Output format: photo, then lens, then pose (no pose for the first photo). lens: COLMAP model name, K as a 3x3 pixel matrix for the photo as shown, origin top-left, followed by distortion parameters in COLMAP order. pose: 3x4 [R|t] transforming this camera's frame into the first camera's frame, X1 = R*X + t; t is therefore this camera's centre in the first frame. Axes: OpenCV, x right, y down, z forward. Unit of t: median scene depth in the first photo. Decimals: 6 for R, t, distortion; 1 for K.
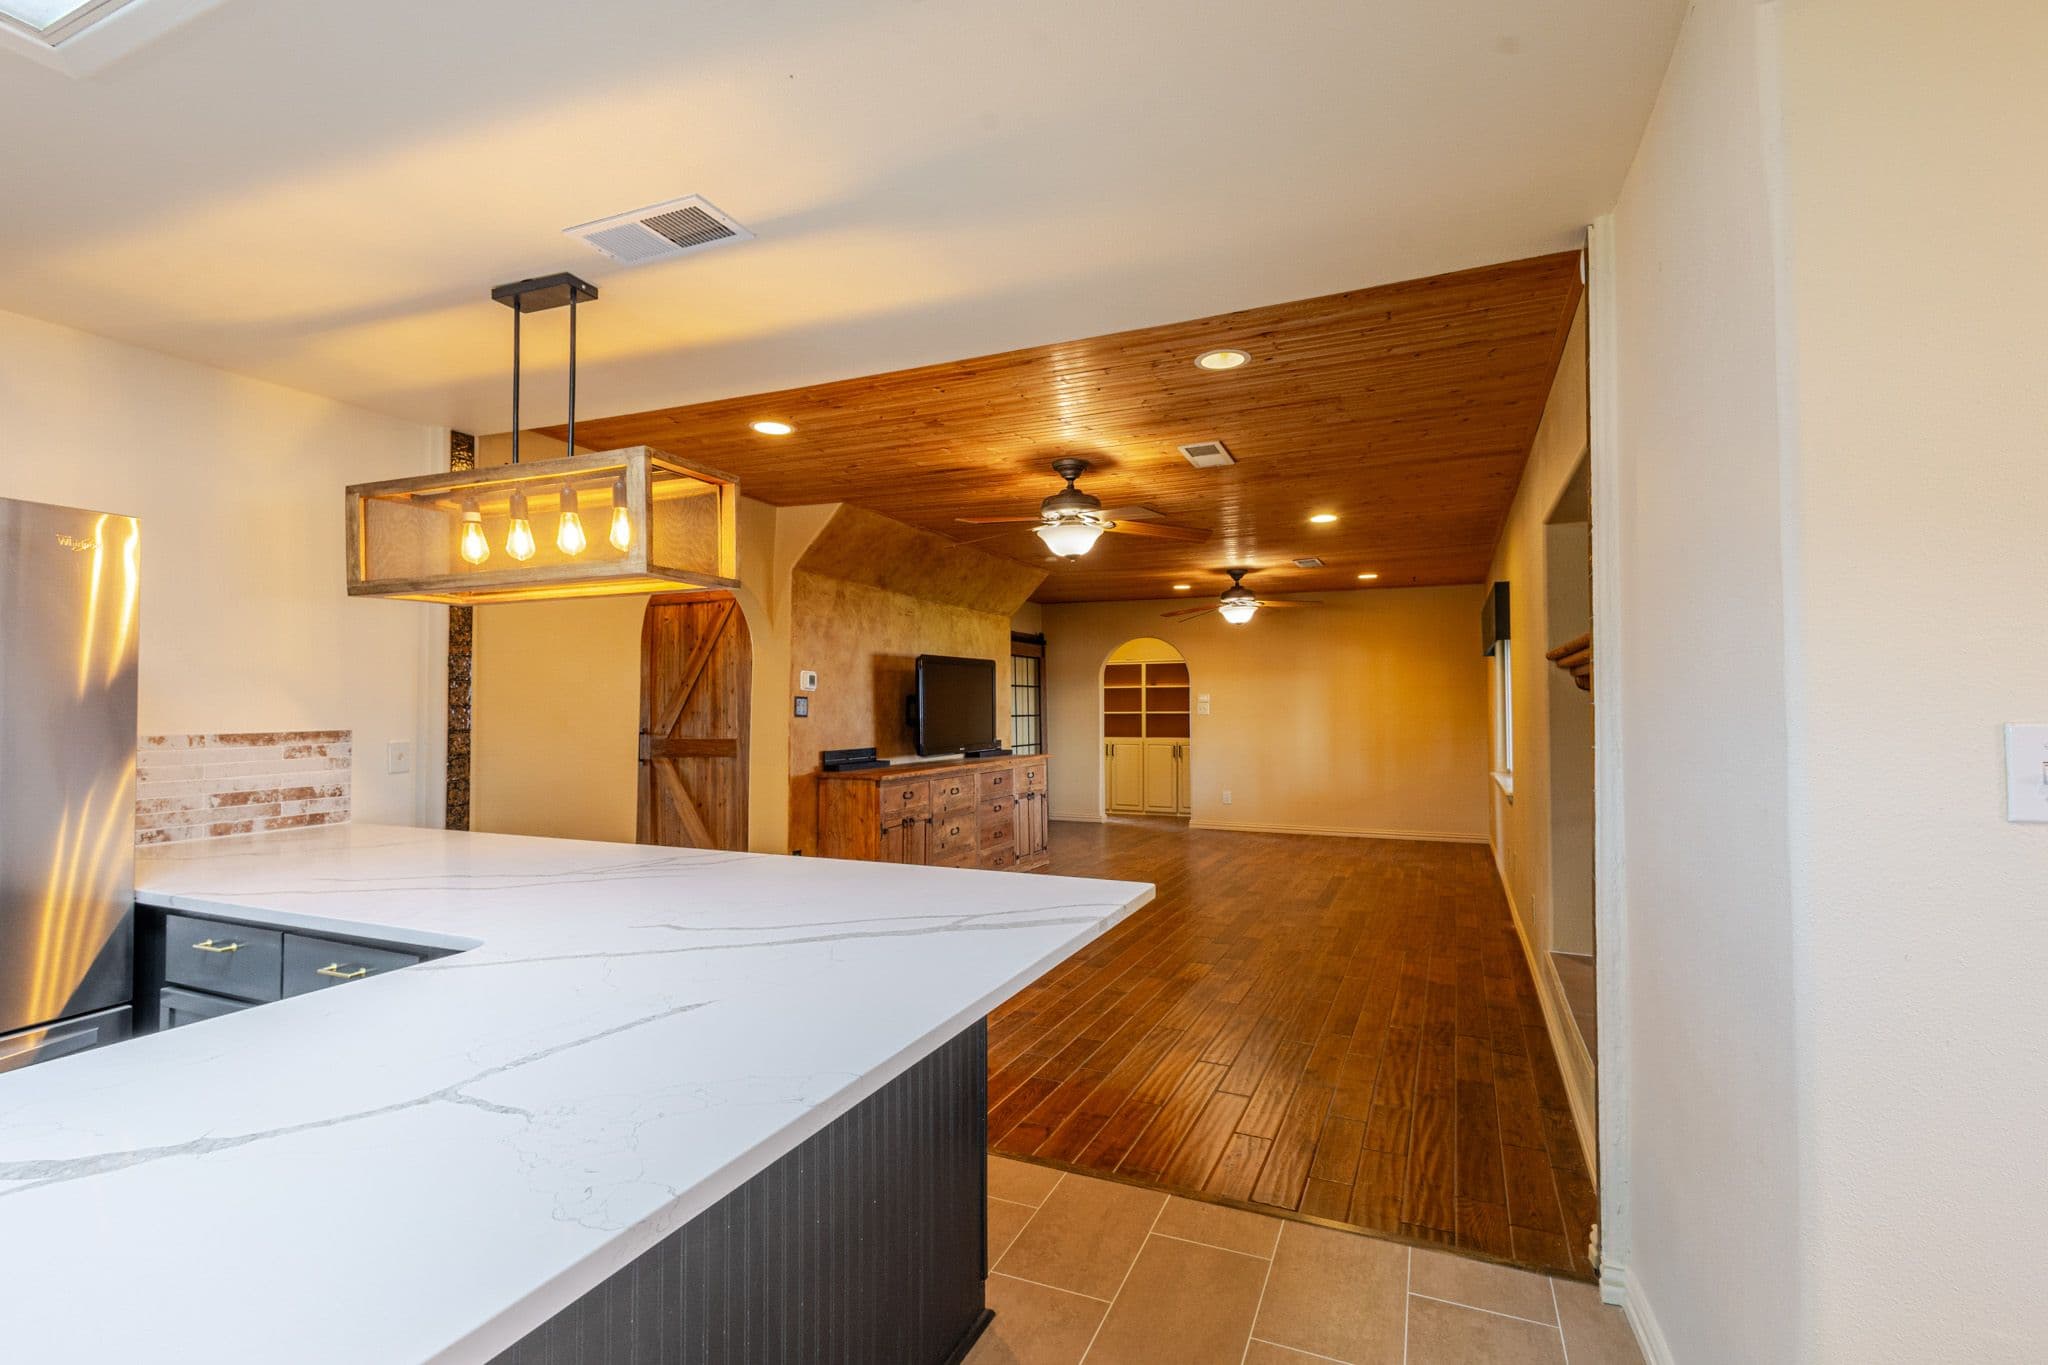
lens RADIAL K [[967.6, 0, 1011.7], [0, 967.6, 680.1], [0, 0, 1]] dist [0.014142, -0.004759]
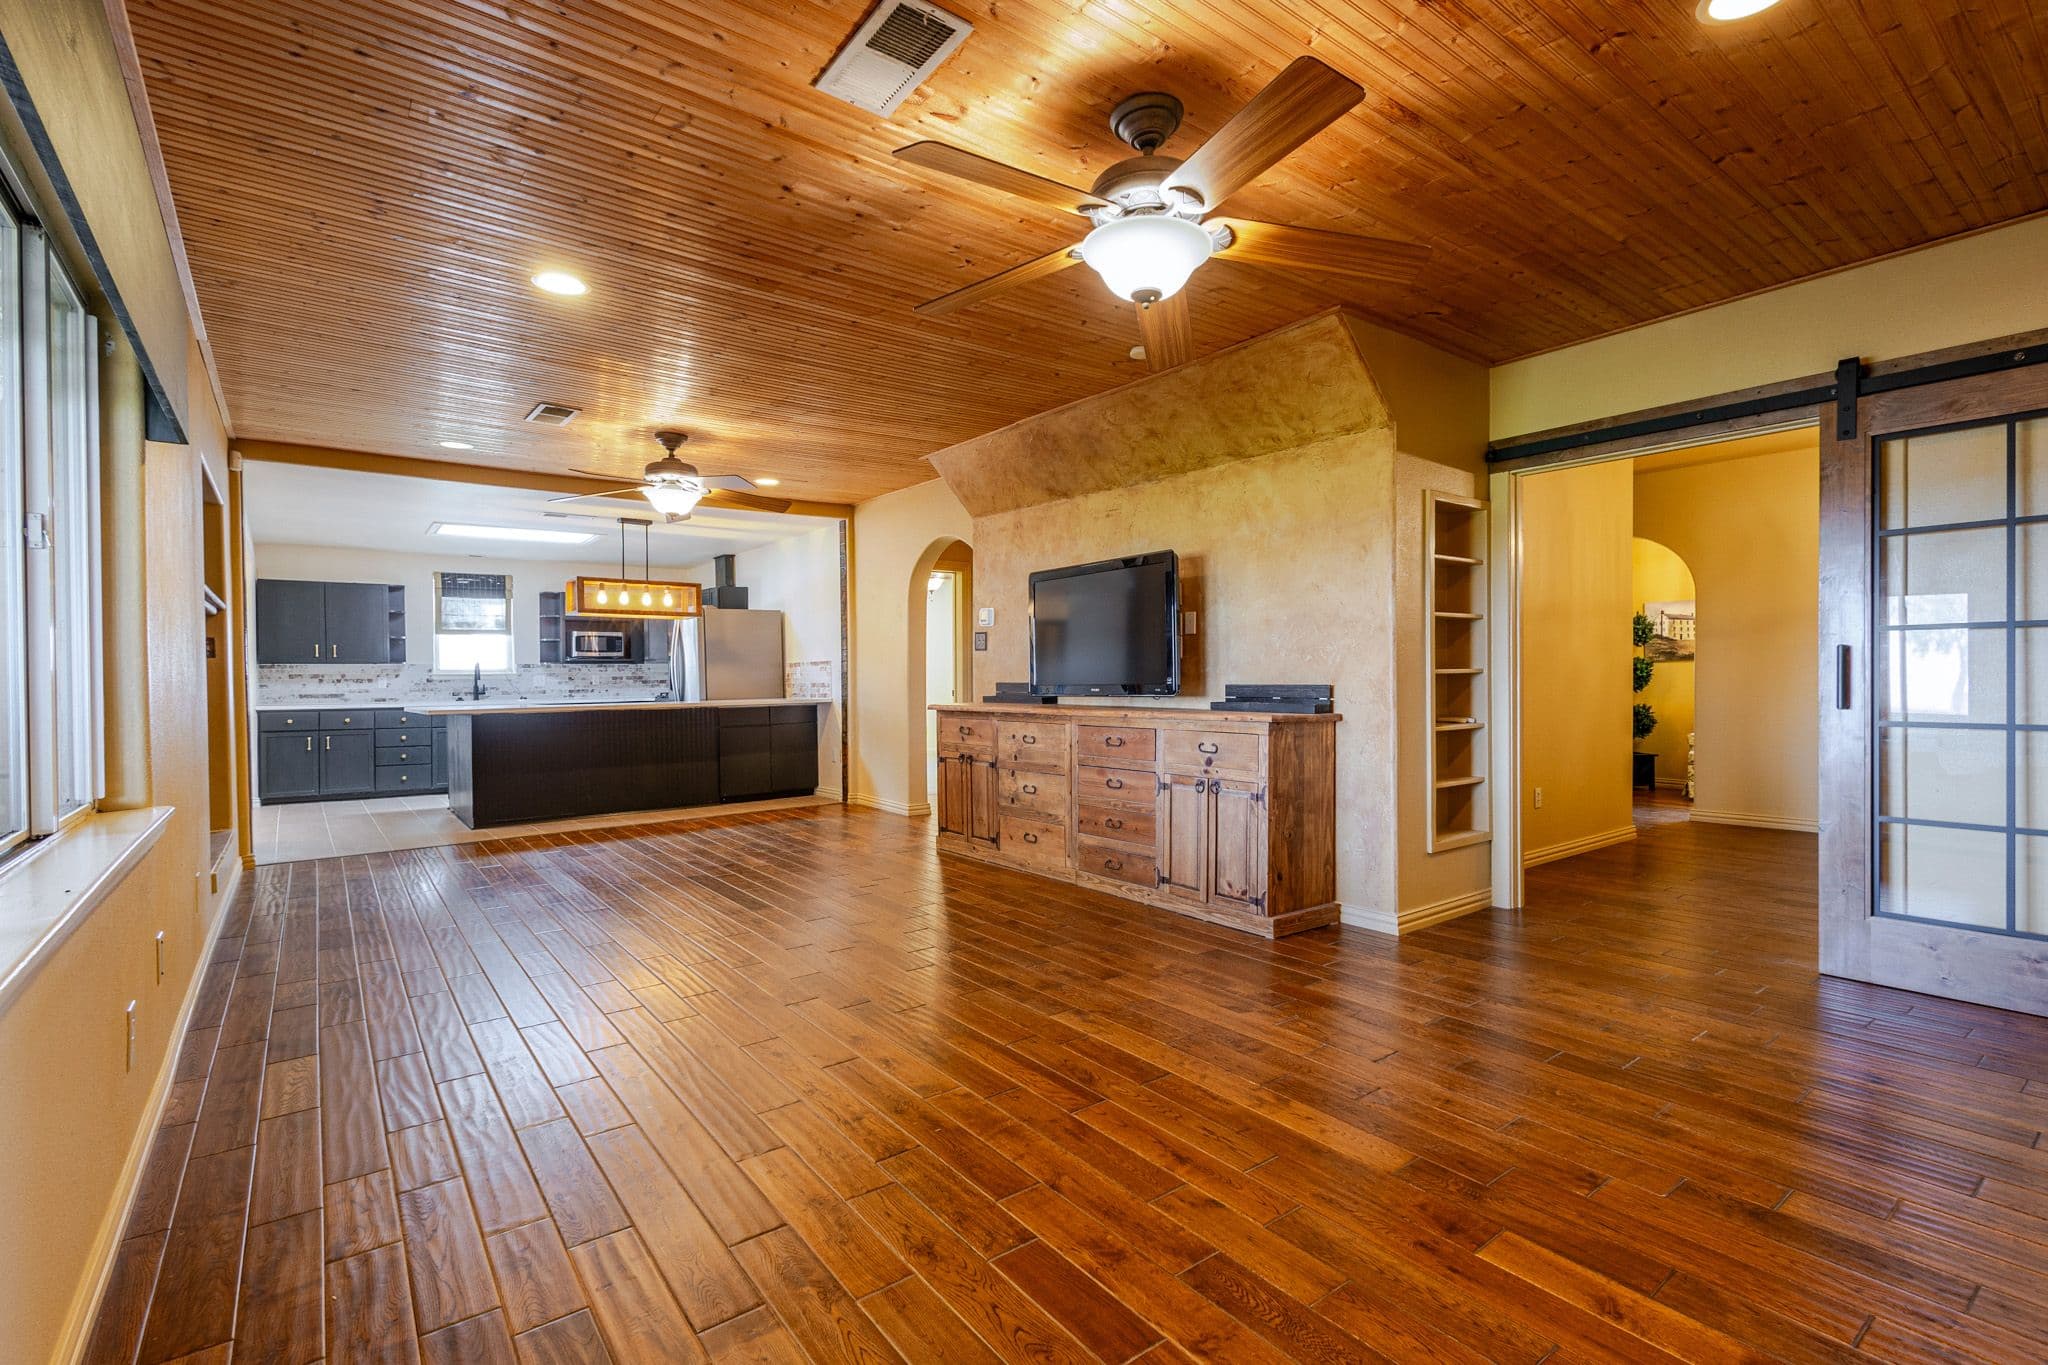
lens RADIAL K [[933.8, 0, 1024.0], [0, 933.8, 682.5], [0, 0, 1]] dist [0.002151, 0.000099]
pose [[-0.472501, 0.015458, -0.881195, 0.597977], [0.037078, 0.999310, -0.002351, 0.067104], [0.880550, -0.033784, -0.472748, 1.313742]]
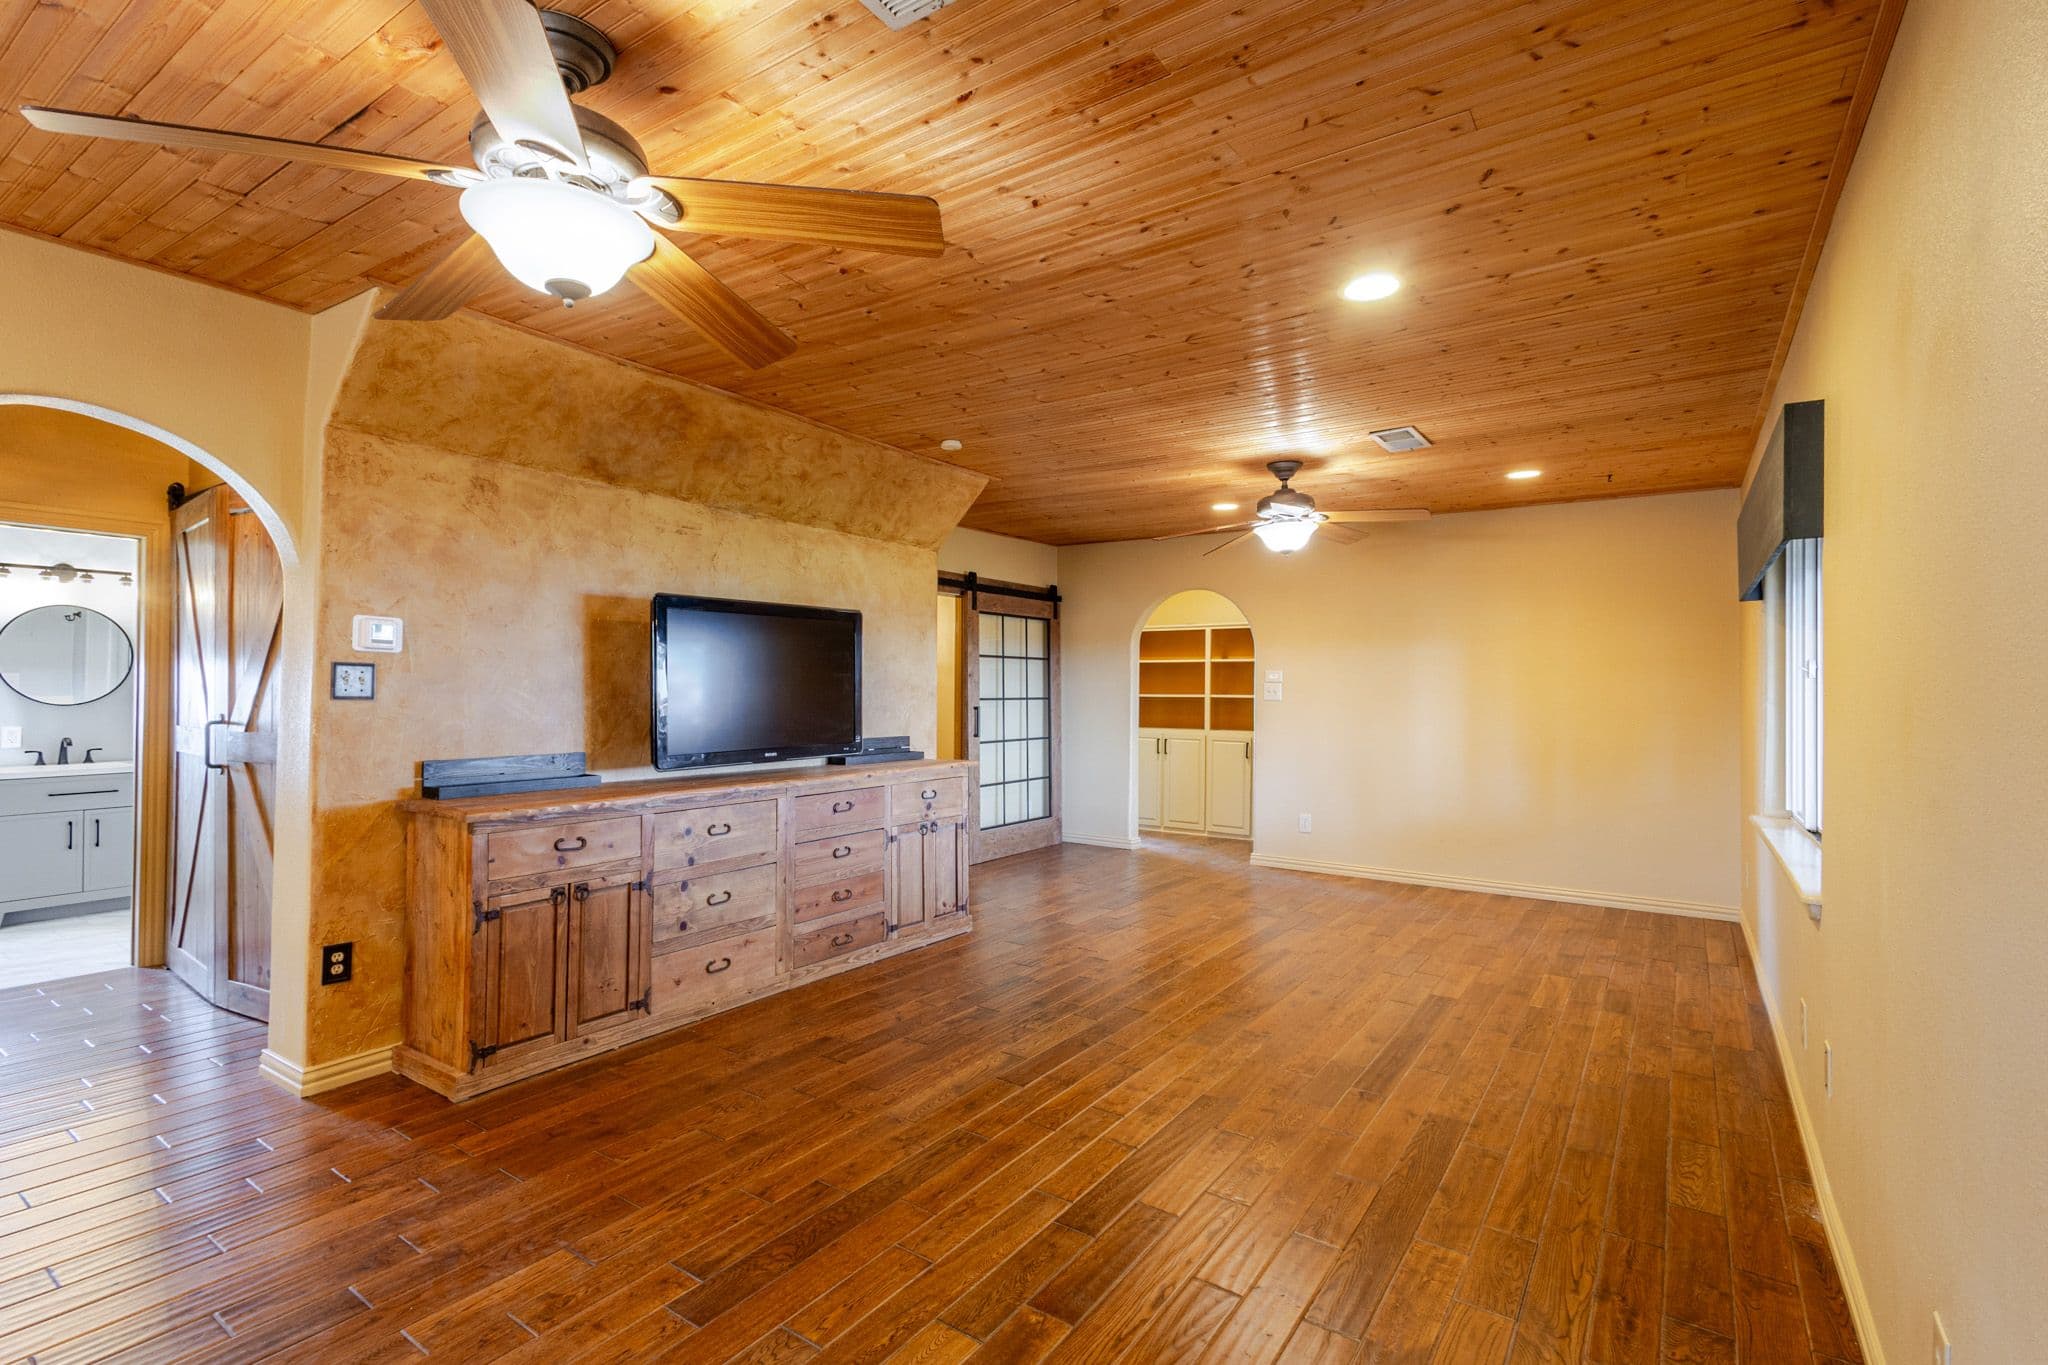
lens RADIAL K [[967.6, 0, 1011.7], [0, 967.6, 680.1], [0, 0, 1]] dist [0.014142, -0.004759]
pose [[0.984172, 0.008271, -0.177021, 0.207884], [-0.004455, 0.999749, 0.021942, 0.011263], [0.177159, -0.020806, 0.983962, 0.446023]]
